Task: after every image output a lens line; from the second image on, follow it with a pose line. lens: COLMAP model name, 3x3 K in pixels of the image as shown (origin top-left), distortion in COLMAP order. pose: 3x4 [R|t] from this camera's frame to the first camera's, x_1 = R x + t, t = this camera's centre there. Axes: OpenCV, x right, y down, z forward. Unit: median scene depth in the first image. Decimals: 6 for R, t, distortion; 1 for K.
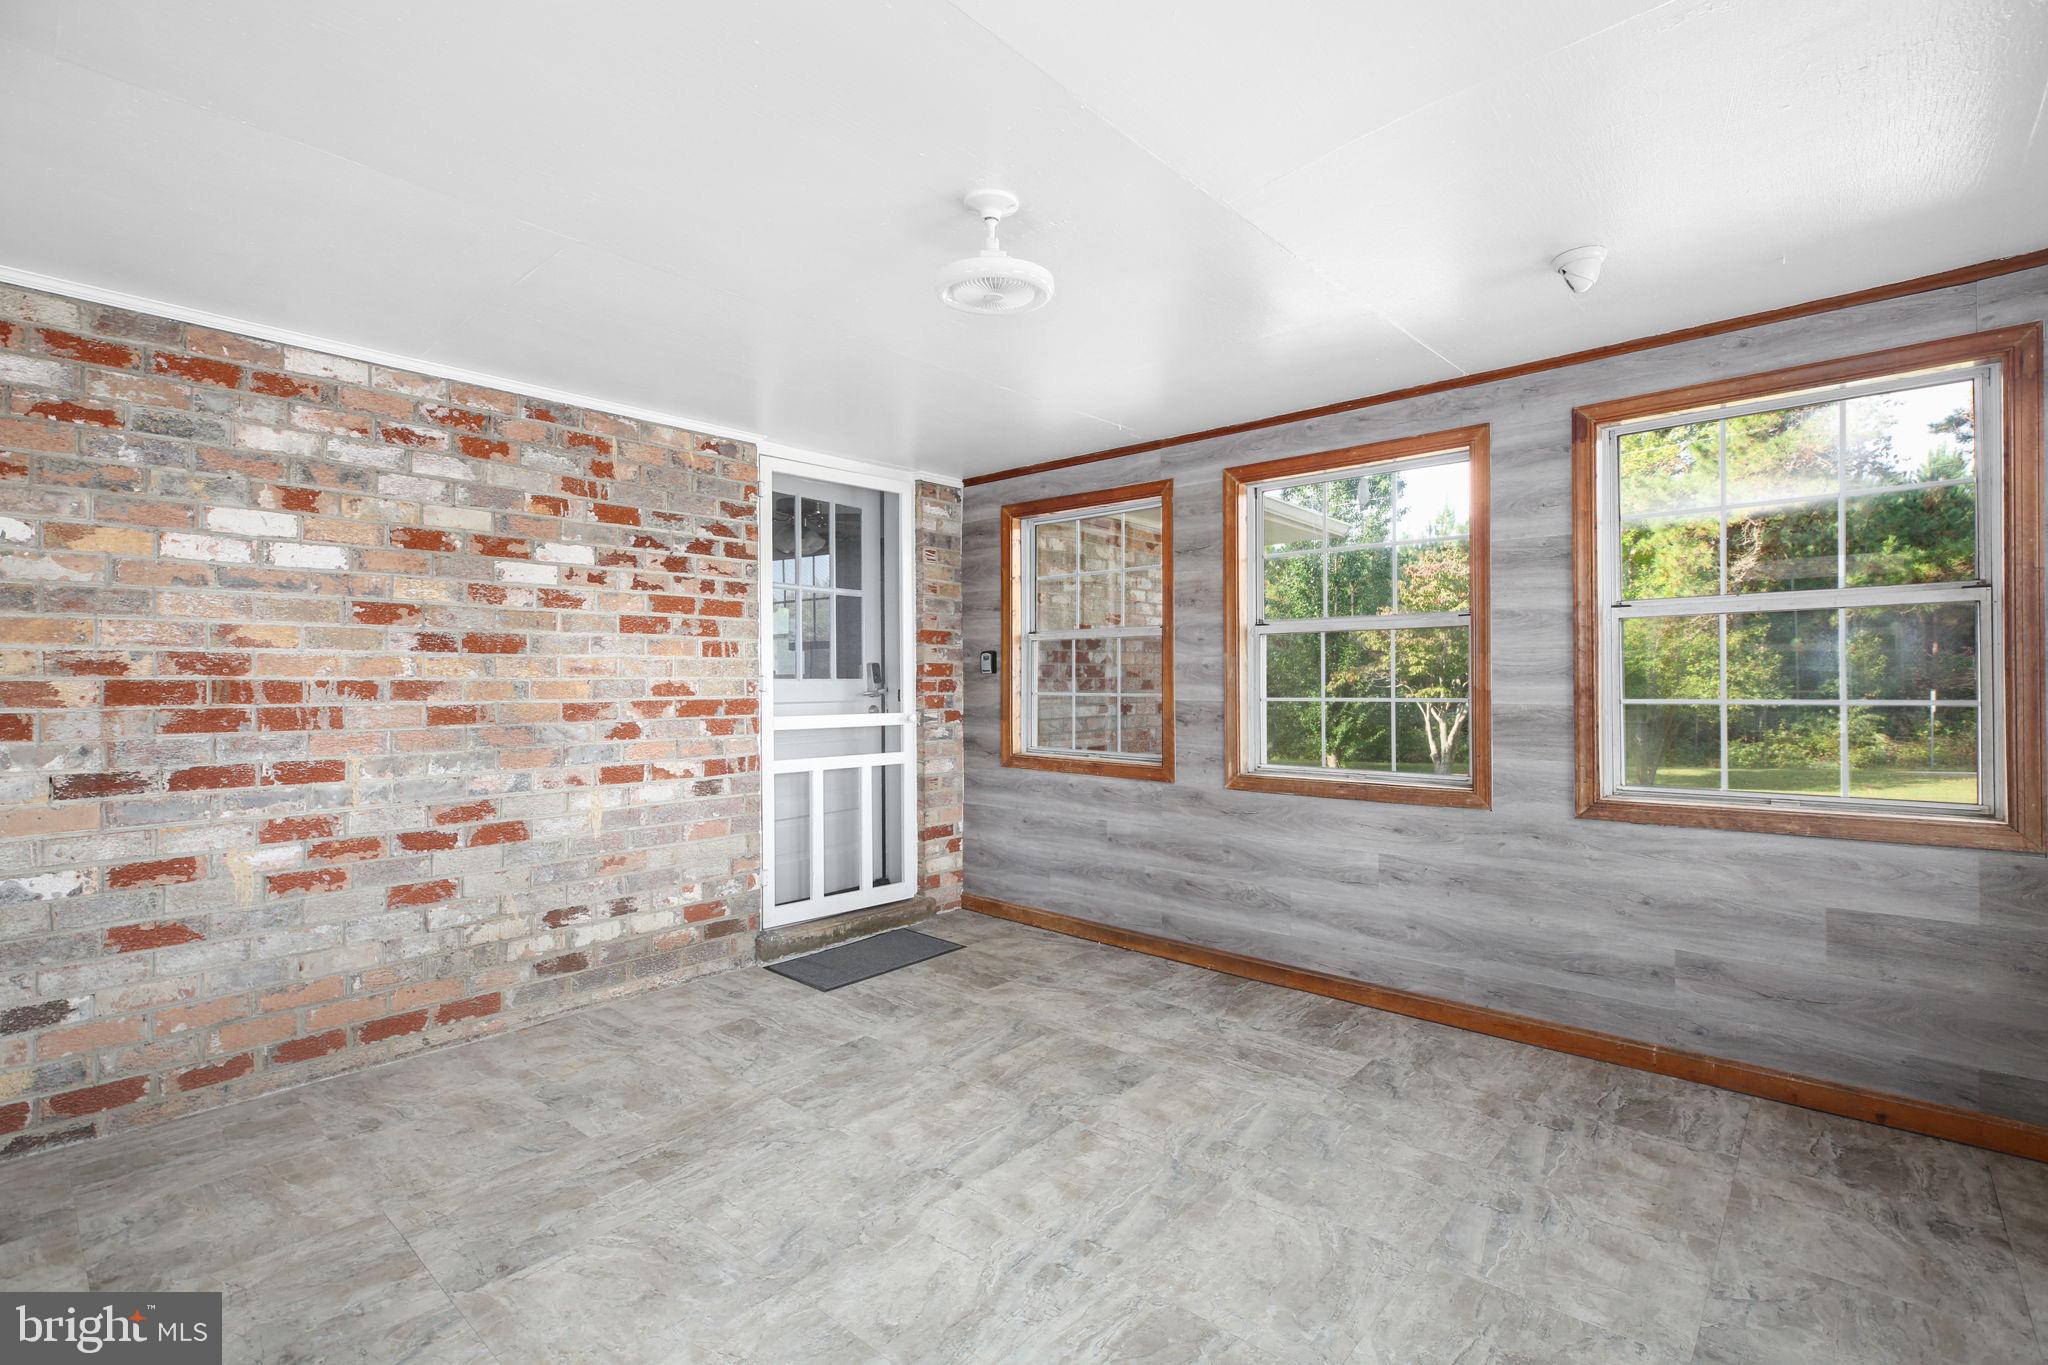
lens RADIAL K [[930.3, 0, 1031.4], [0, 930.3, 671.0], [0, 0, 1]] dist [0.009237, -0.000035]
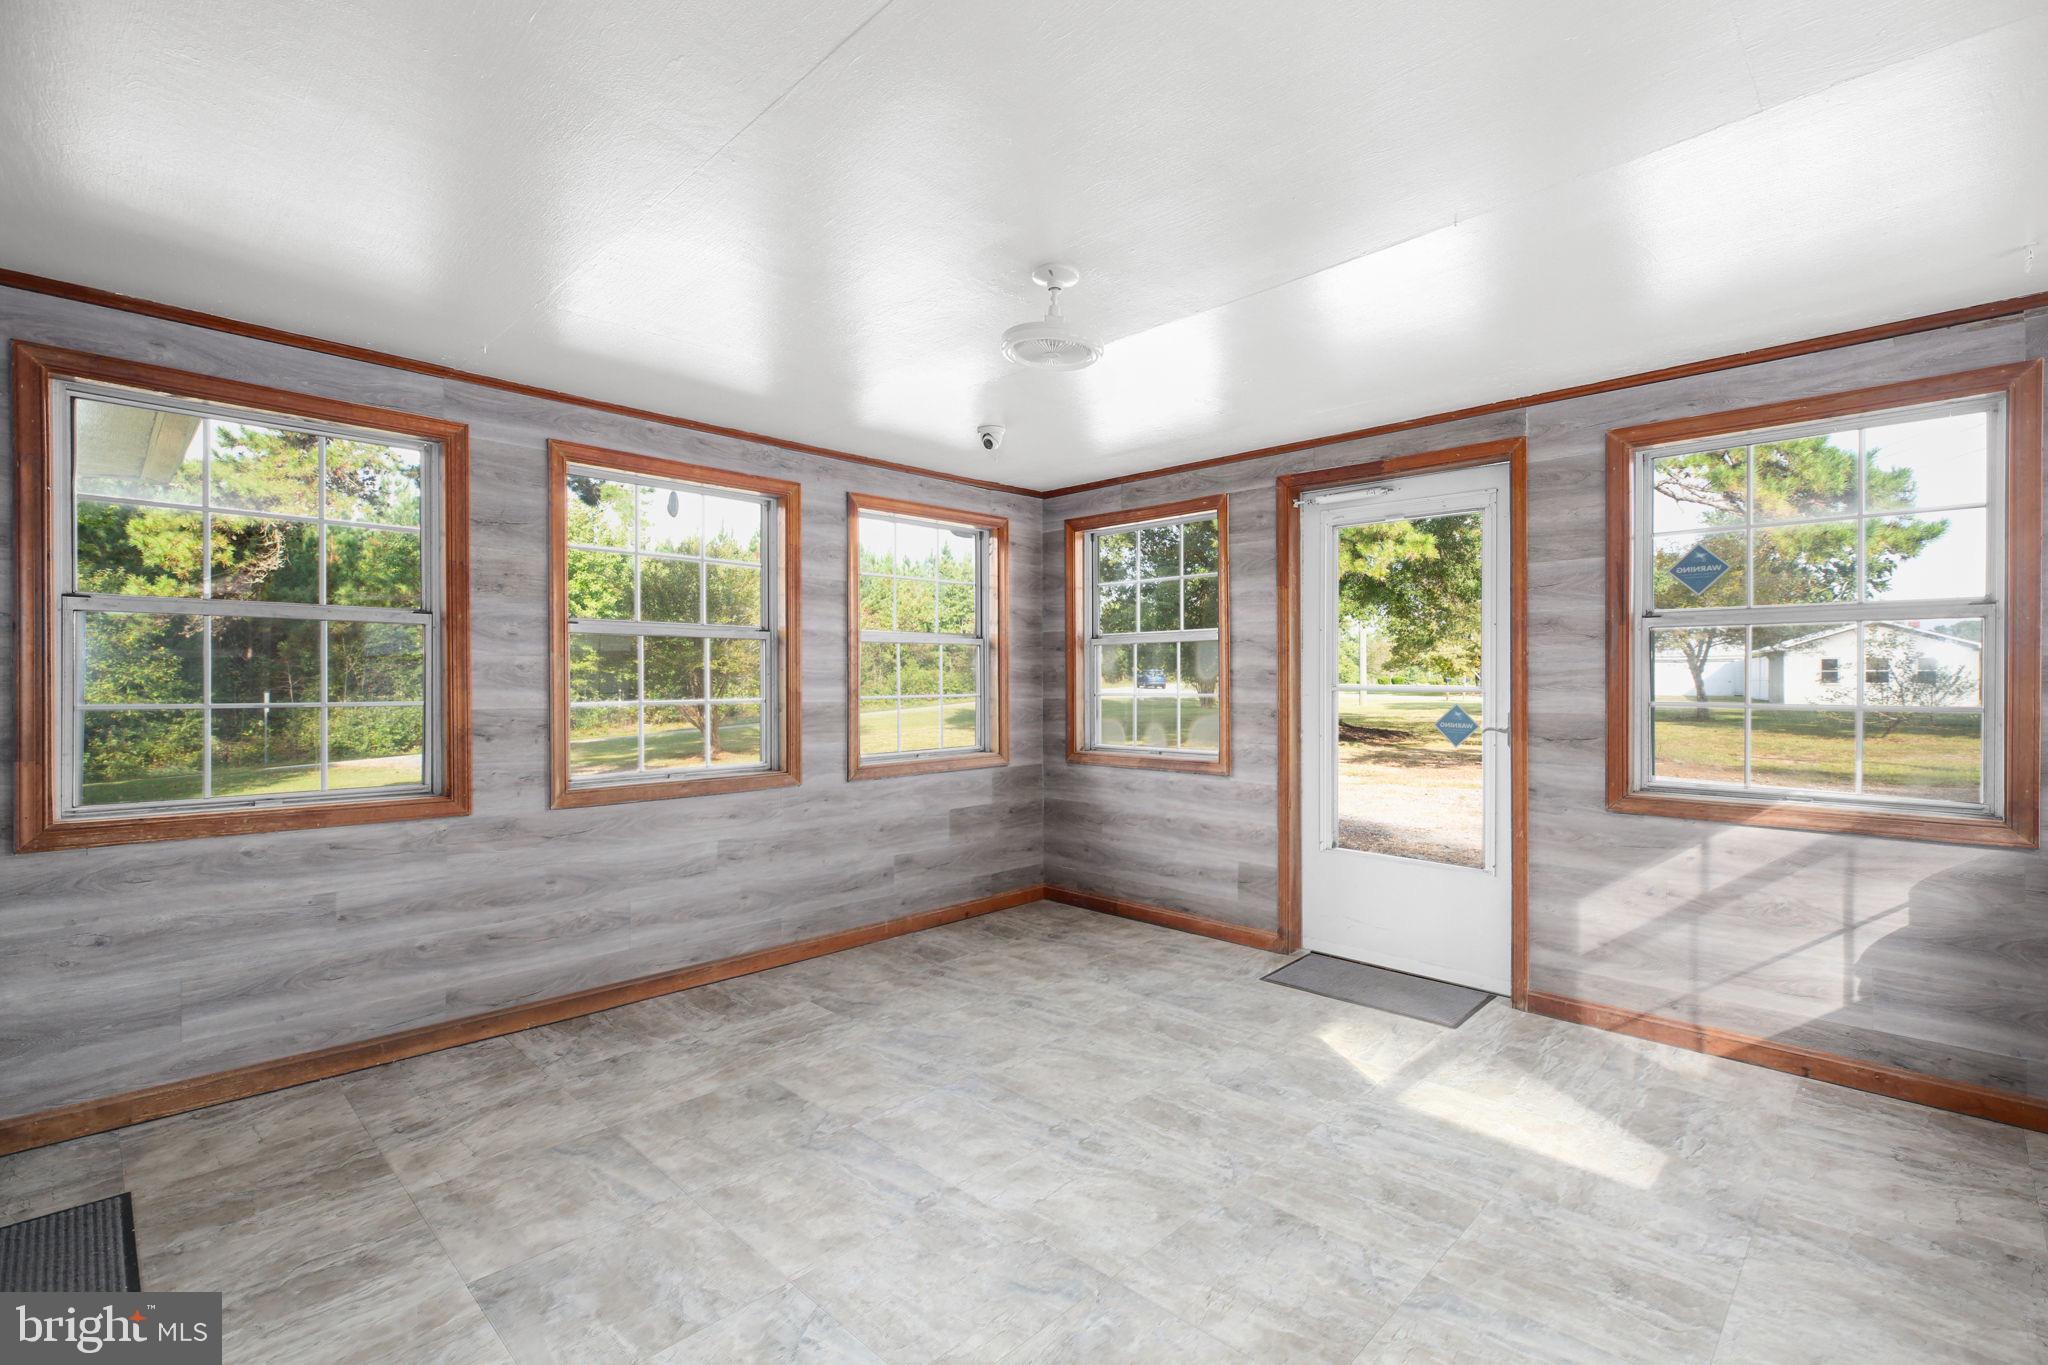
lens RADIAL K [[930.3, 0, 1031.4], [0, 930.3, 671.0], [0, 0, 1]] dist [0.009237, -0.000035]
pose [[0.042239, 0.013925, 0.999010, -0.742527], [-0.010452, 0.999854, -0.013494, 0.005718], [-0.999053, -0.009872, 0.042379, 0.603788]]
